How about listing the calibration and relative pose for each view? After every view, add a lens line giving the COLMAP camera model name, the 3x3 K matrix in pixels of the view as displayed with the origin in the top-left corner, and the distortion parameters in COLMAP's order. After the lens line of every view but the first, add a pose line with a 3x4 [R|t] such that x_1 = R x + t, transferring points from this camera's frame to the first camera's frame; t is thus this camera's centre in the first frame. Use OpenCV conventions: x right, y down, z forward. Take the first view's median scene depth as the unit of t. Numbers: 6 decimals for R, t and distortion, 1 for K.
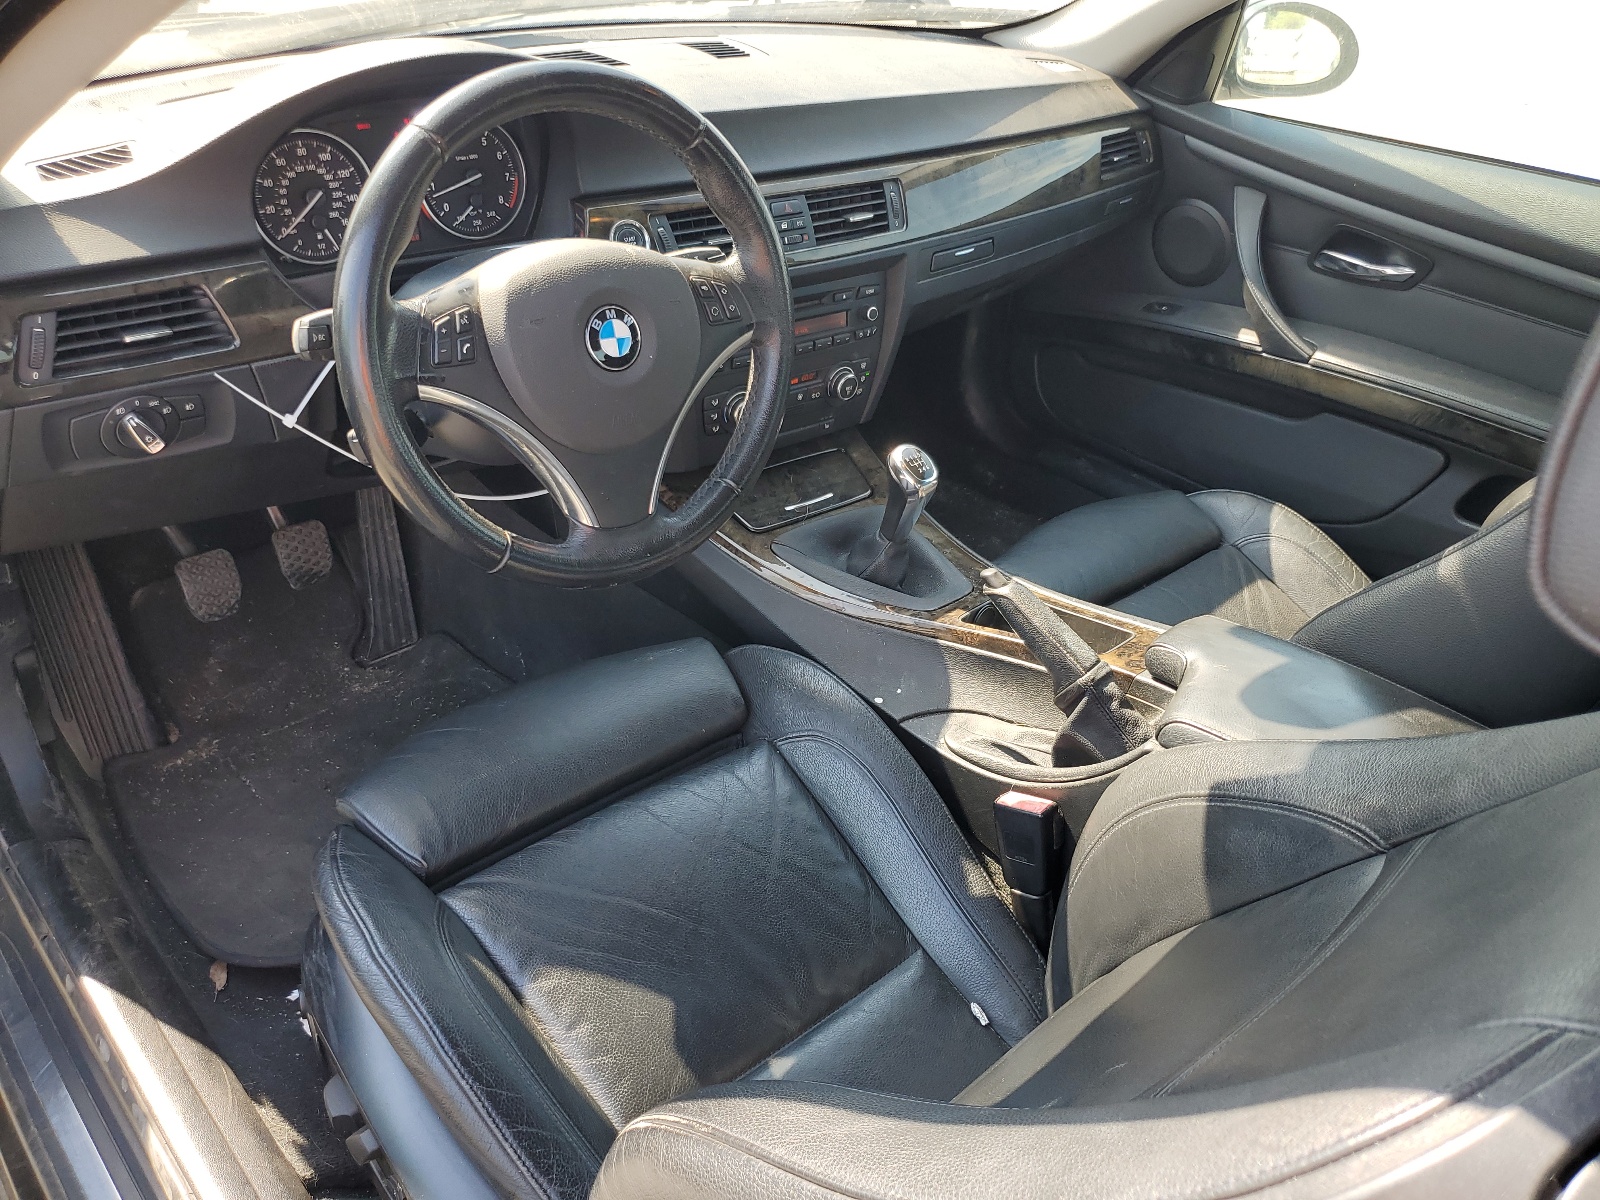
lens RADIAL K [[1273.1, 0, 800.0], [0, 1273.1, 600.0], [0, 0, 1]] dist [-0.043073, 0.080703]
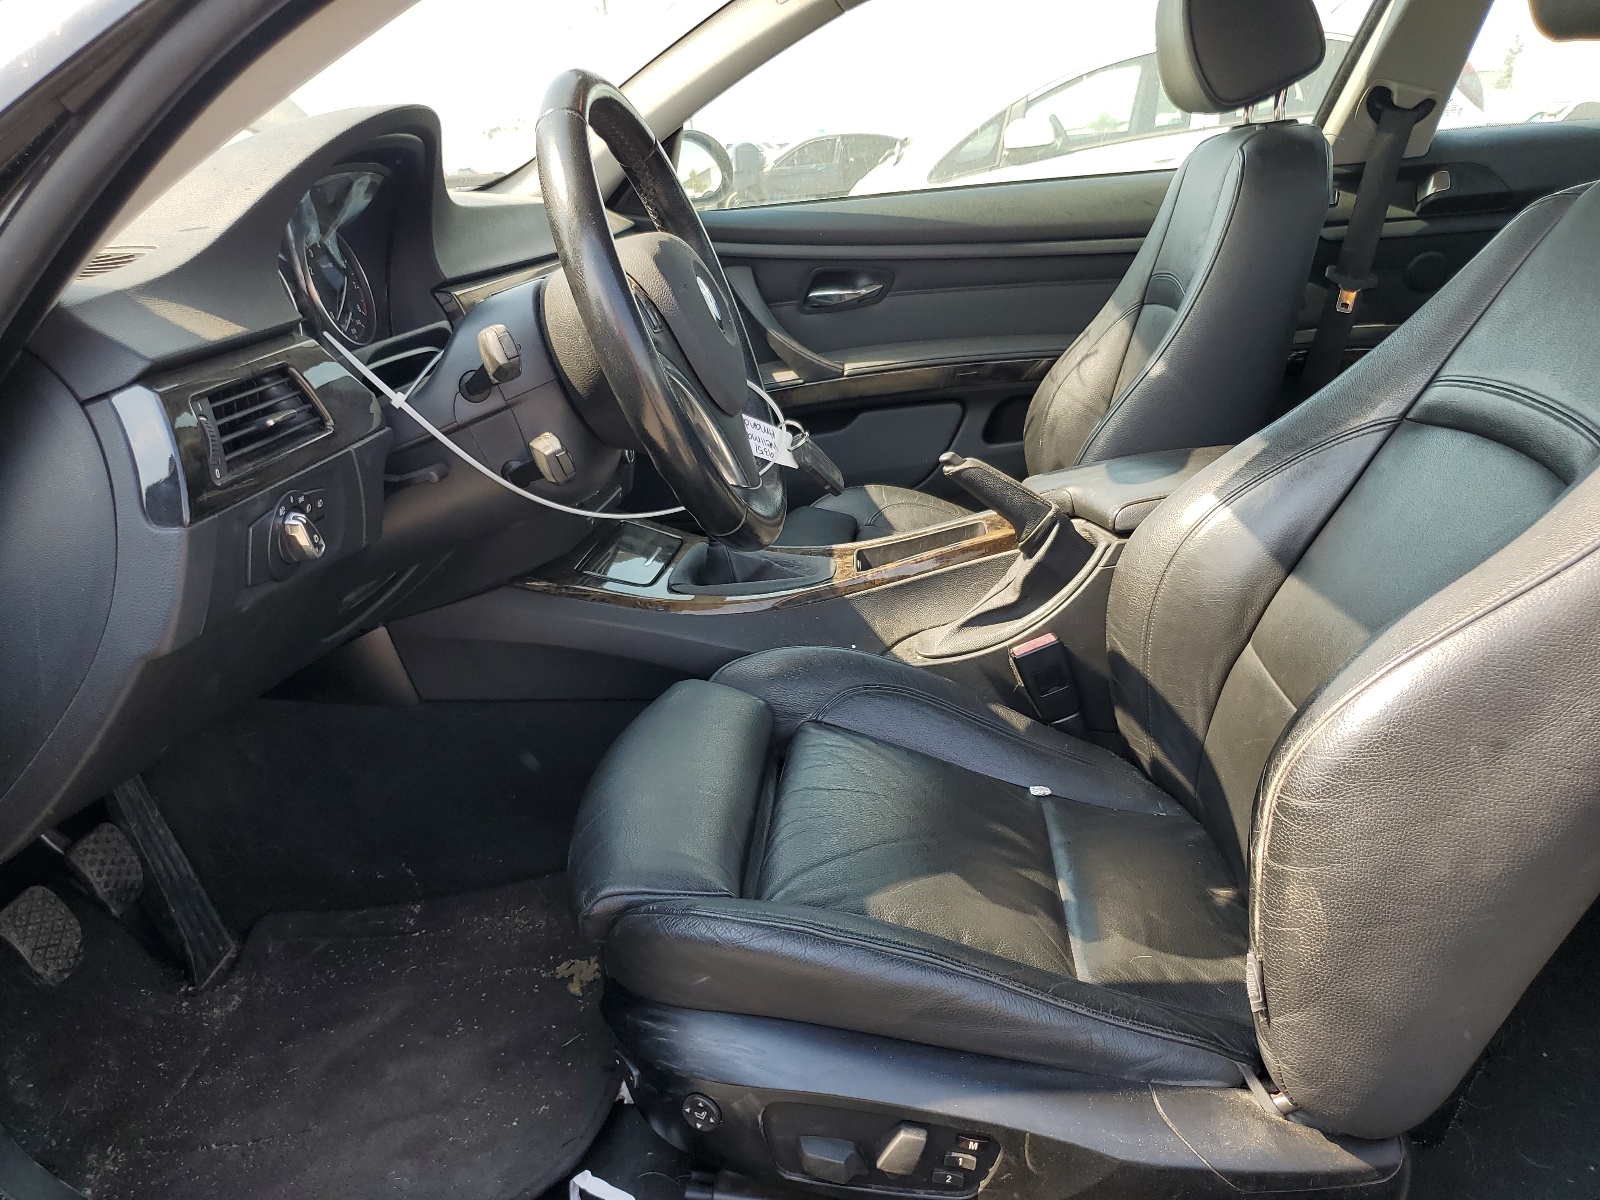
lens RADIAL K [[1273.1, 0, 800.0], [0, 1273.1, 600.0], [0, 0, 1]] dist [-0.043073, 0.080703]
pose [[0.714263, -0.346012, 0.608362, -0.763734], [0.478119, 0.876026, -0.063100, 0.106119], [-0.511107, 0.335939, 0.791147, 0.186862]]
